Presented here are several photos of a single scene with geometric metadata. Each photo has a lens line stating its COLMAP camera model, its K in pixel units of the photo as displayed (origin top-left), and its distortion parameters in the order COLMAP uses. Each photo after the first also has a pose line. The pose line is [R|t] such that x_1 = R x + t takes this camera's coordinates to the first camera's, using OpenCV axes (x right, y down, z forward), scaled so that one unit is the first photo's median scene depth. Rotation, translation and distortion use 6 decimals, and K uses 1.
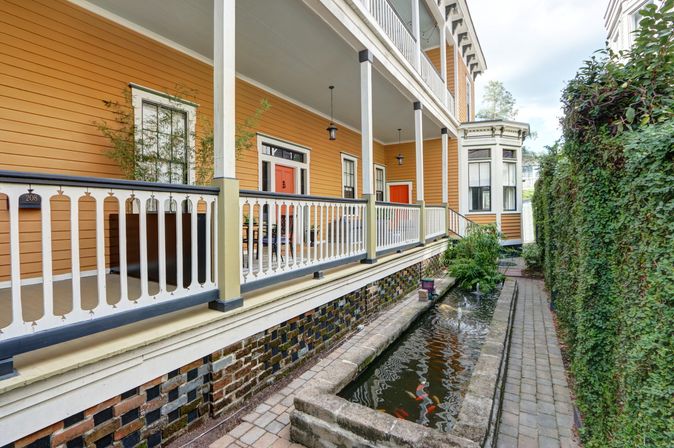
lens RADIAL K [[315.5, 0, 313.0], [0, 315.5, 214.2], [0, 0, 1]] dist [-0.012755, -0.000274]
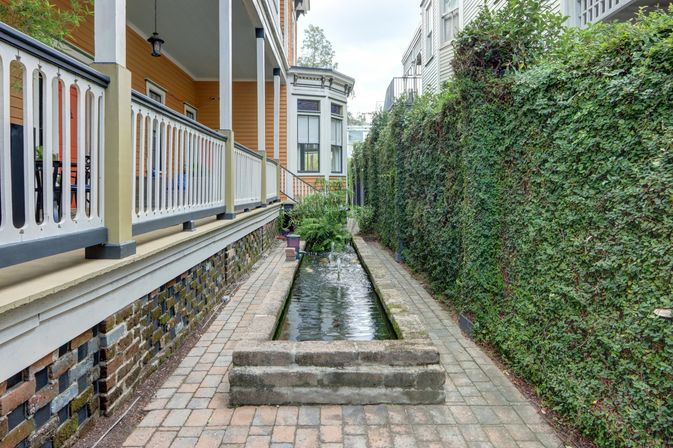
lens RADIAL K [[435.1, 0, 318.7], [0, 435.1, 185.0], [0, 0, 1]] dist [-0.003445, -0.000519]
pose [[0.833053, 0.010964, 0.553085, -0.419083], [-0.007234, 0.999934, -0.008926, 0.145450], [-0.553146, 0.003435, 0.833077, -0.028359]]
